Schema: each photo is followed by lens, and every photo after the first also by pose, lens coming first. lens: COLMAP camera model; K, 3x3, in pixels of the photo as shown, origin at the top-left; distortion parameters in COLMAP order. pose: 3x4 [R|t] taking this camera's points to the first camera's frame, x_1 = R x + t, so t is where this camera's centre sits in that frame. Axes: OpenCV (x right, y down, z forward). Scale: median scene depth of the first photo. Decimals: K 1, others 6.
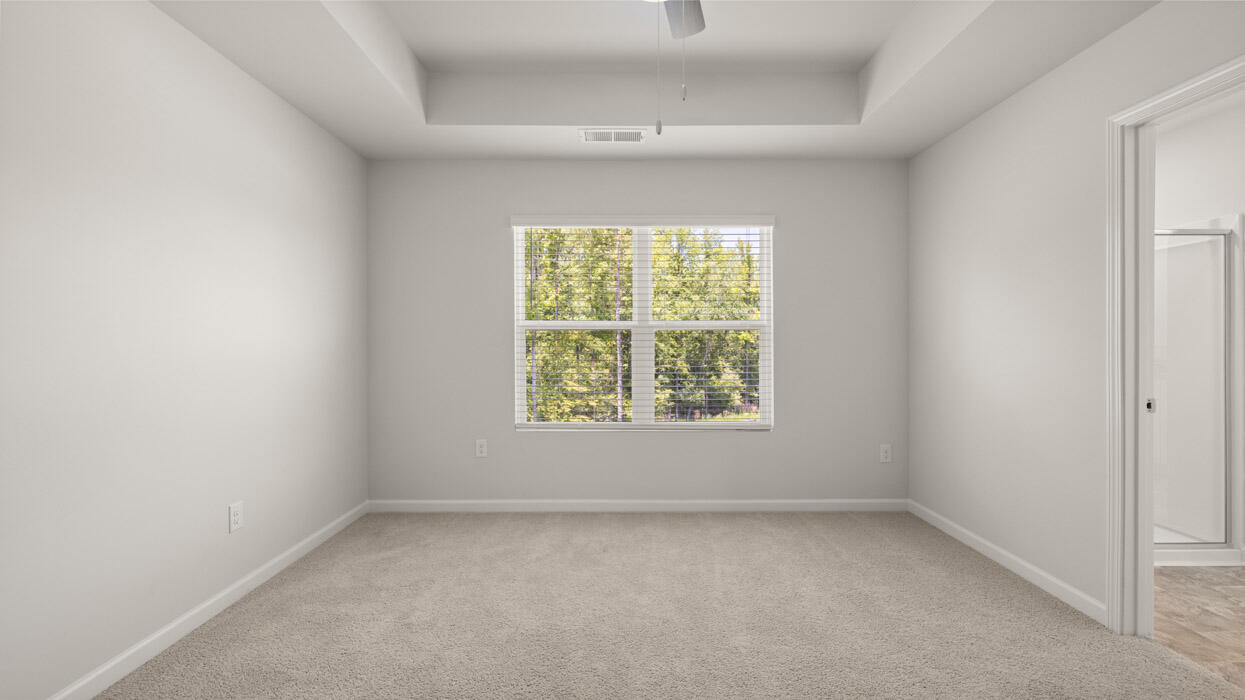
lens RADIAL K [[525.6, 0, 621.5], [0, 525.6, 344.5], [0, 0, 1]] dist [-0.000058, 0.000176]
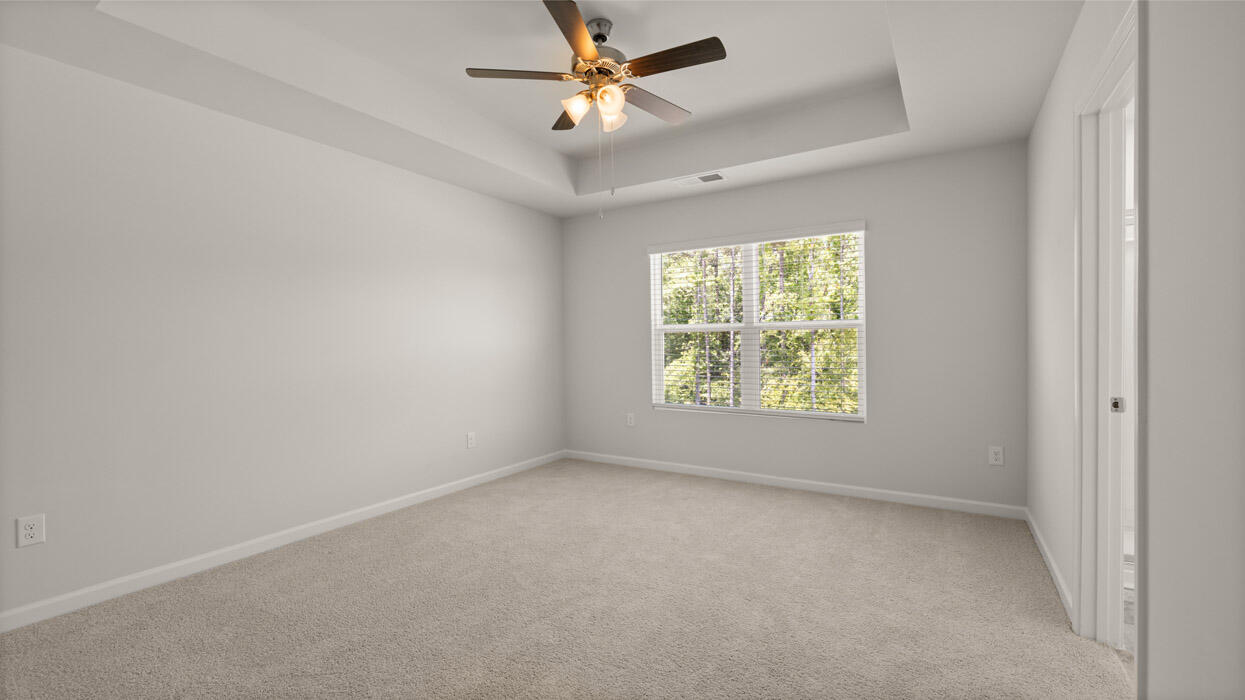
lens RADIAL K [[525.6, 0, 621.5], [0, 525.6, 351.3], [0, 0, 1]] dist [-0.000058, 0.000176]
pose [[0.844229, 0.000128, -0.535983, 0.473466], [0.009420, 0.999842, 0.015077, -0.001643], [0.535900, -0.017777, 0.844094, -0.173235]]
